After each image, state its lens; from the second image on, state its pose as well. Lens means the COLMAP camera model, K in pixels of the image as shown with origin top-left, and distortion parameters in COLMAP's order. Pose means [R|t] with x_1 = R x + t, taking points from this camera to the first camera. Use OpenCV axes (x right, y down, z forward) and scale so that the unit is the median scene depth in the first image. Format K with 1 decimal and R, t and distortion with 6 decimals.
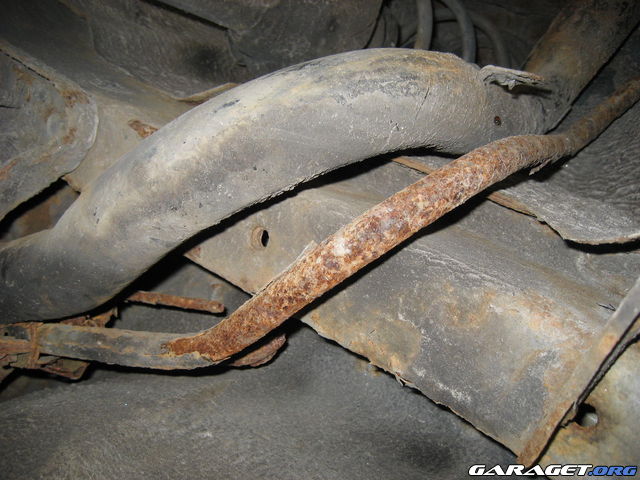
lens RADIAL K [[668.9, 0, 320.0], [0, 668.9, 240.0], [0, 0, 1]] dist [-0.159254, 0.203702]
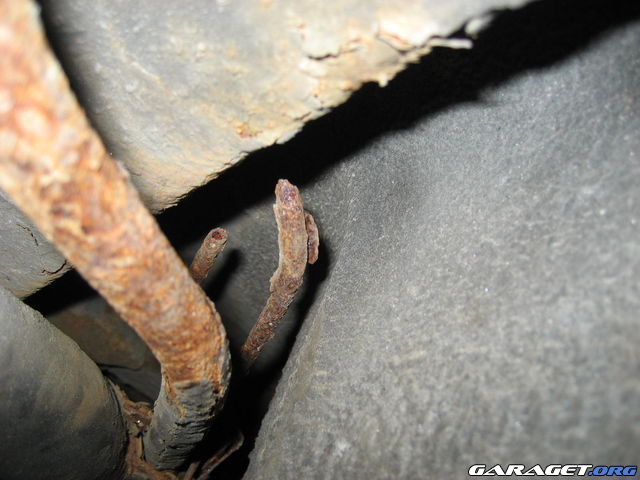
lens RADIAL K [[668.9, 0, 320.0], [0, 668.9, 240.0], [0, 0, 1]] dist [-0.159254, 0.203702]
pose [[0.485933, -0.787217, -0.379682, 0.127511], [0.863946, 0.498342, 0.072472, 0.166385], [0.132161, -0.363241, 0.922274, 0.591856]]
